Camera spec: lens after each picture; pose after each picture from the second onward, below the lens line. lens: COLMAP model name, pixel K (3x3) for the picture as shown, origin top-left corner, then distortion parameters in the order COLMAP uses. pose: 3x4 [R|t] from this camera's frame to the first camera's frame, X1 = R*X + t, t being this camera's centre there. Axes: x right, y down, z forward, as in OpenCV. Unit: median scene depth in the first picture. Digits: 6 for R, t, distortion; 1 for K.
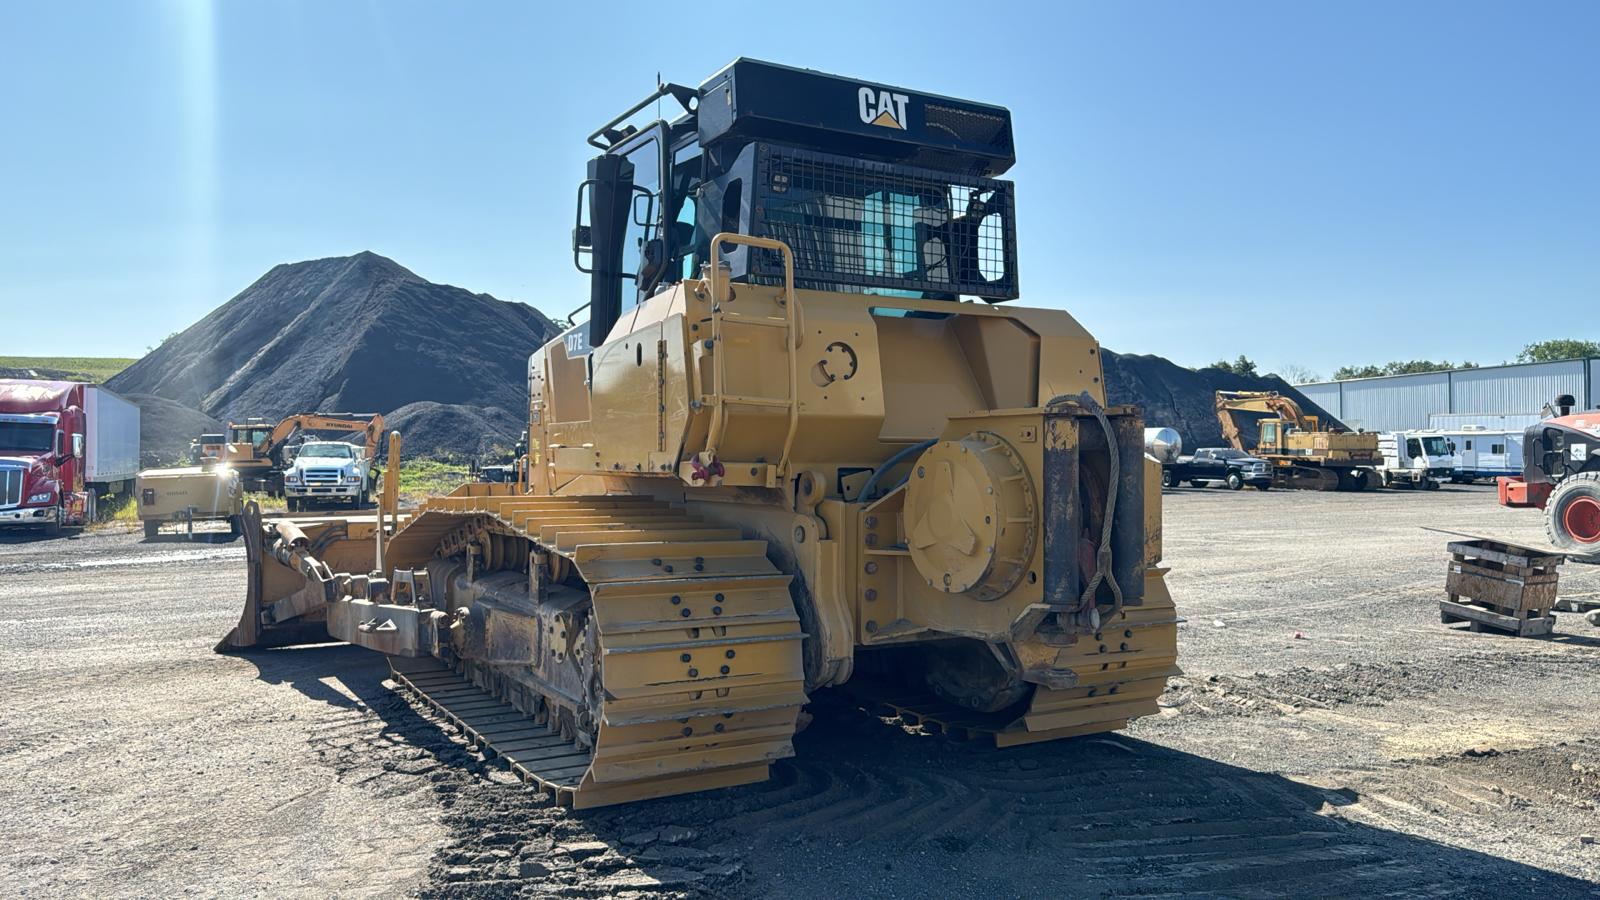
lens RADIAL K [[1176.7, 0, 794.4], [0, 1176.7, 450.8], [0, 0, 1]] dist [0.115559, -0.187360]
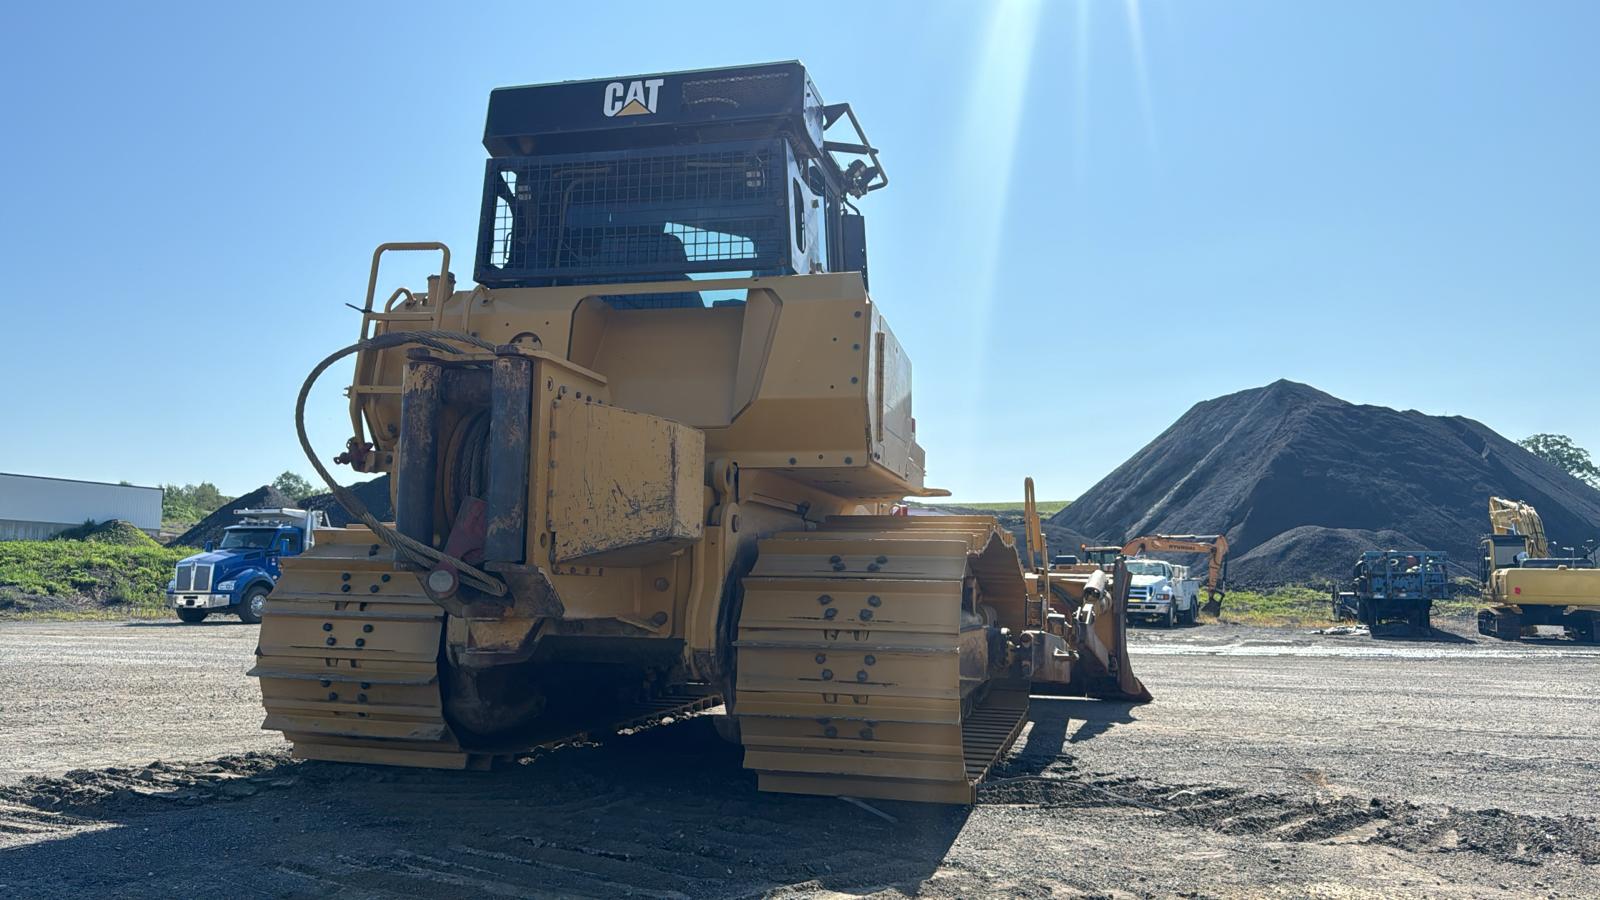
lens RADIAL K [[1176.7, 0, 794.4], [0, 1176.7, 450.8], [0, 0, 1]] dist [0.115559, -0.187360]
pose [[0.713339, -0.068748, -0.697439, 0.749838], [-0.011744, 0.993864, -0.109980, 0.097711], [0.700720, 0.086644, 0.708155, 0.377101]]
